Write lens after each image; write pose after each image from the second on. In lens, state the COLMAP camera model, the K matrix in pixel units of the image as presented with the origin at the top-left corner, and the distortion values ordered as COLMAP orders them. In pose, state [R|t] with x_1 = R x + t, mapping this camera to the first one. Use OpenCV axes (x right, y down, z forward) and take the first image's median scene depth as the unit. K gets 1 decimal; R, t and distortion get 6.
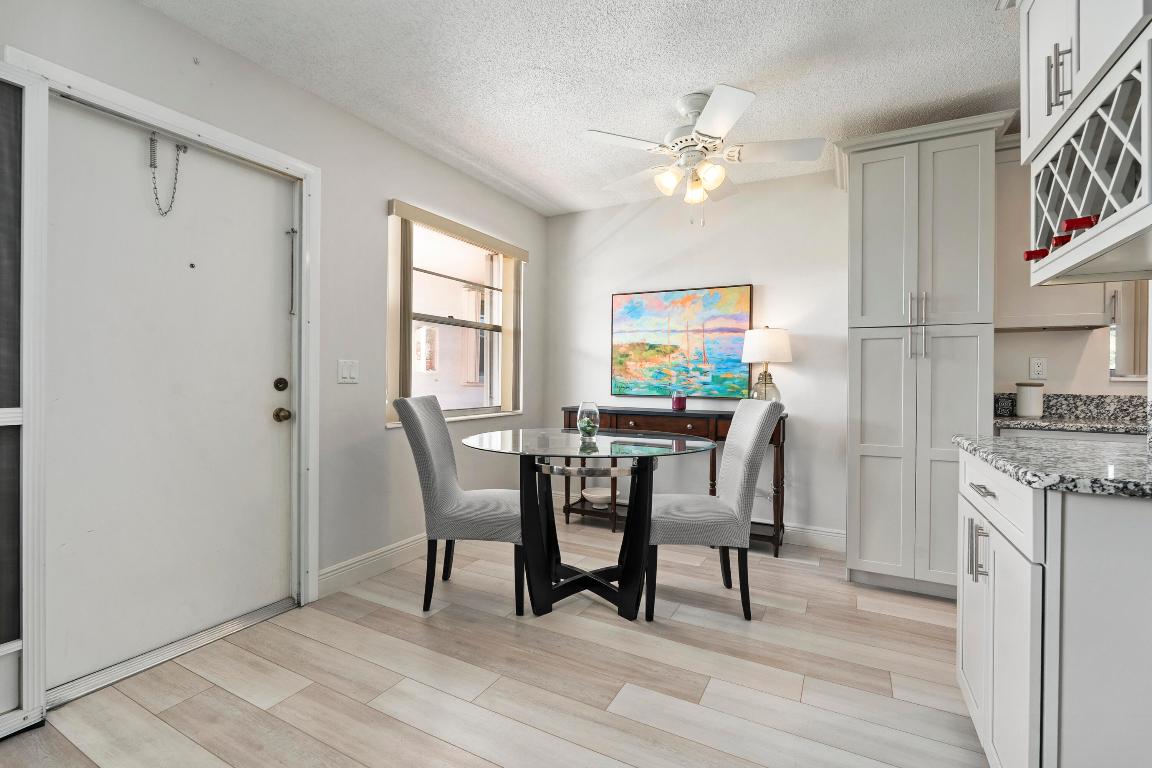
lens RADIAL K [[513.8, 0, 574.0], [0, 513.8, 378.4], [0, 0, 1]] dist [-0.001411, 0.000333]
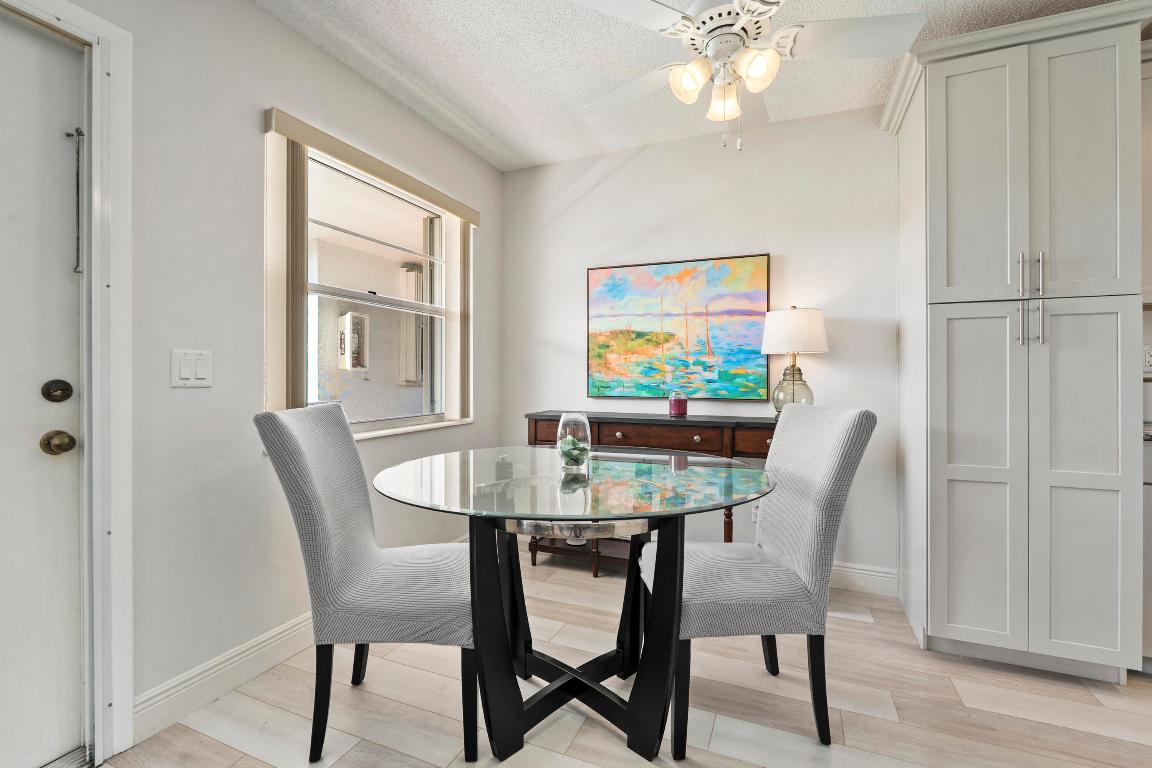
lens RADIAL K [[513.8, 0, 574.0], [0, 513.8, 378.4], [0, 0, 1]] dist [-0.001411, 0.000333]
pose [[0.995676, -0.008561, 0.092499, -0.030420], [0.007970, 0.999945, 0.006755, -0.001806], [-0.092552, -0.005989, 0.995690, 0.322769]]
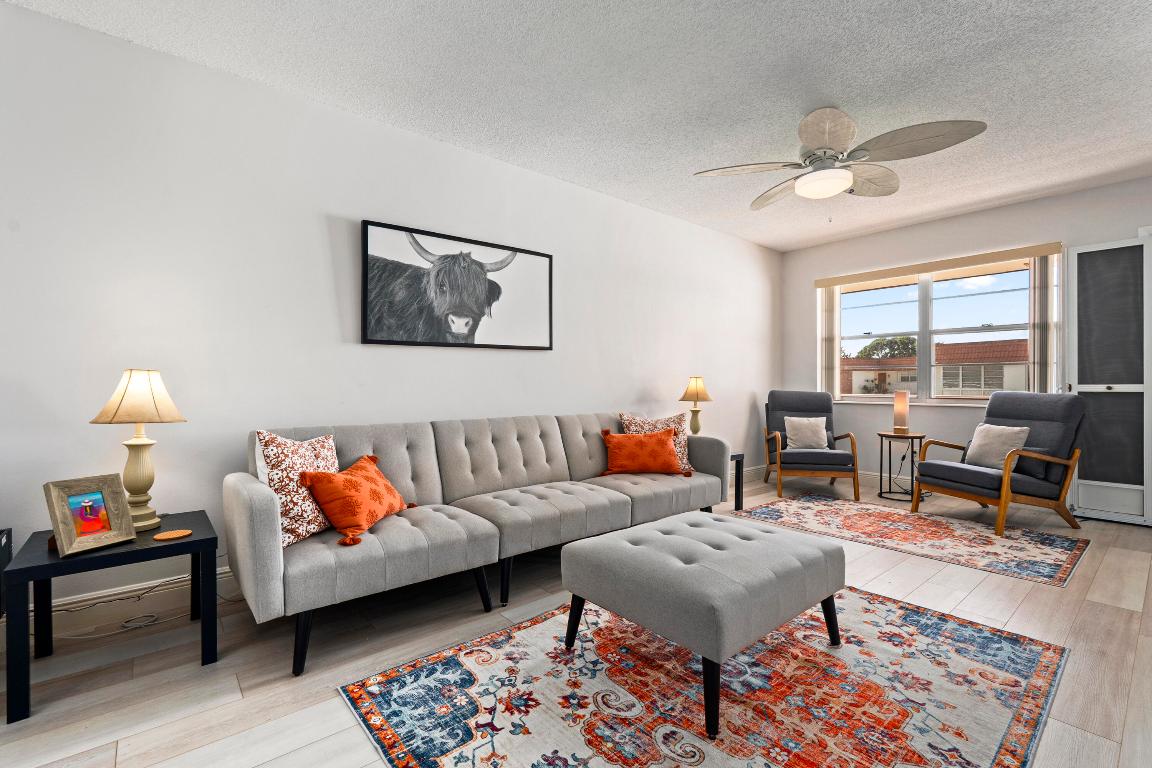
lens RADIAL K [[507.5, 0, 576.0], [0, 507.5, 384.0], [0, 0, 1]] dist [-0.004061, 0.000291]
pose [[-0.365828, -0.009059, -0.930638, 1.128776], [-0.003691, 0.999959, -0.008283, 0.047642], [0.930675, 0.000405, -0.365847, -0.306983]]
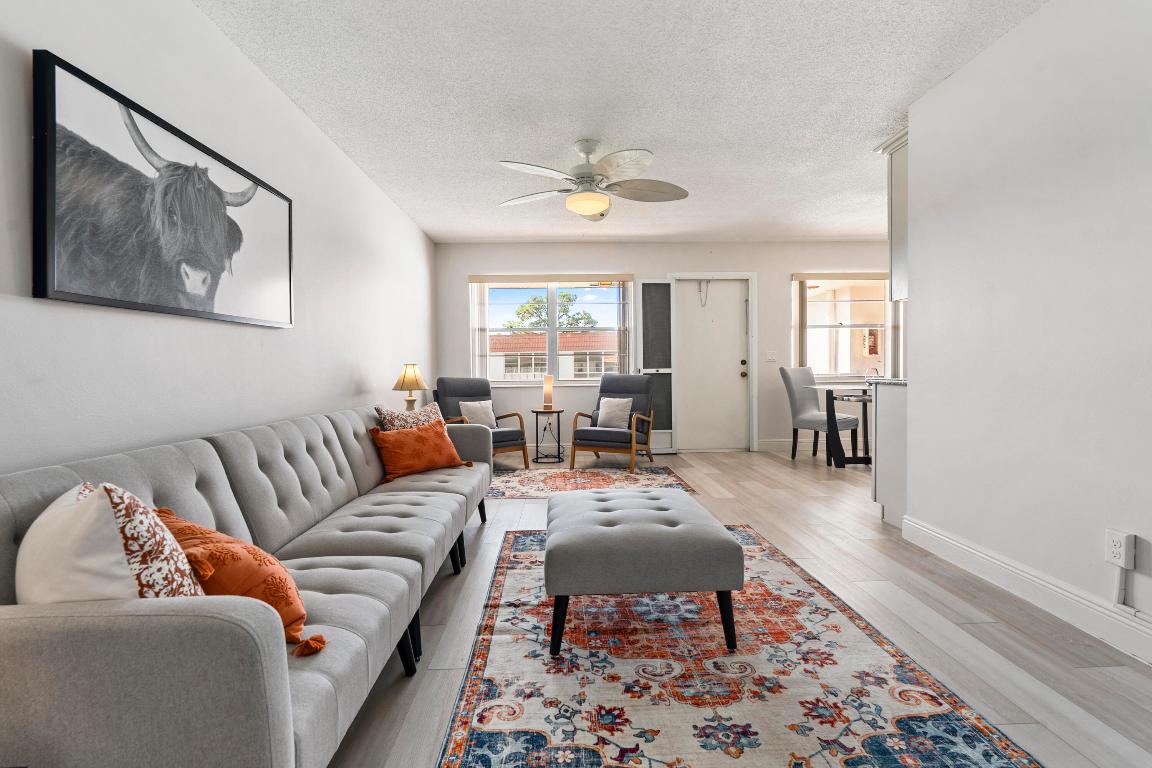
lens RADIAL K [[512.7, 0, 576.3], [0, 512.7, 377.6], [0, 0, 1]] dist [-0.000782, 0.000274]
pose [[0.508341, 0.000540, -0.861156, 1.055071], [0.016126, 0.999818, 0.010146, 0.042925], [0.861005, -0.019045, 0.508240, -0.881607]]
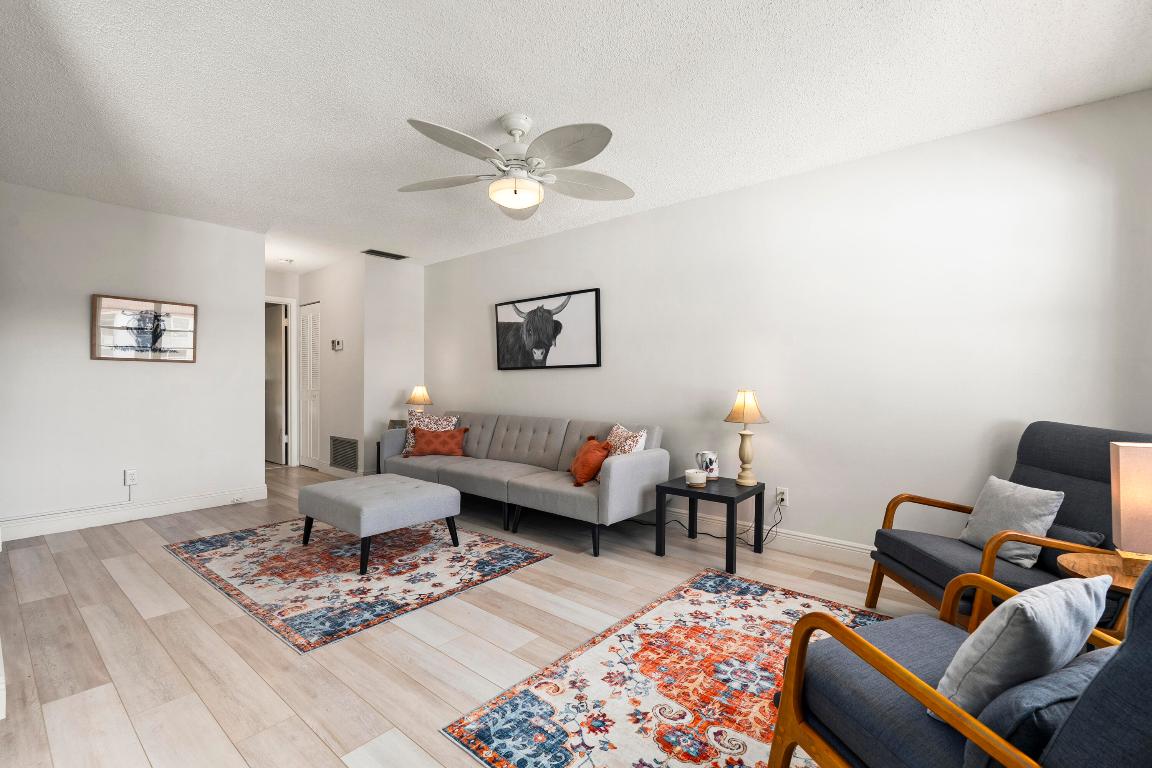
lens RADIAL K [[507.5, 0, 576.0], [0, 507.5, 384.0], [0, 0, 1]] dist [-0.004061, 0.000291]
pose [[-0.981001, -0.016615, 0.193290, -0.317826], [-0.015227, 0.999847, 0.008660, -0.008802], [-0.193405, 0.005552, -0.981103, 0.733459]]
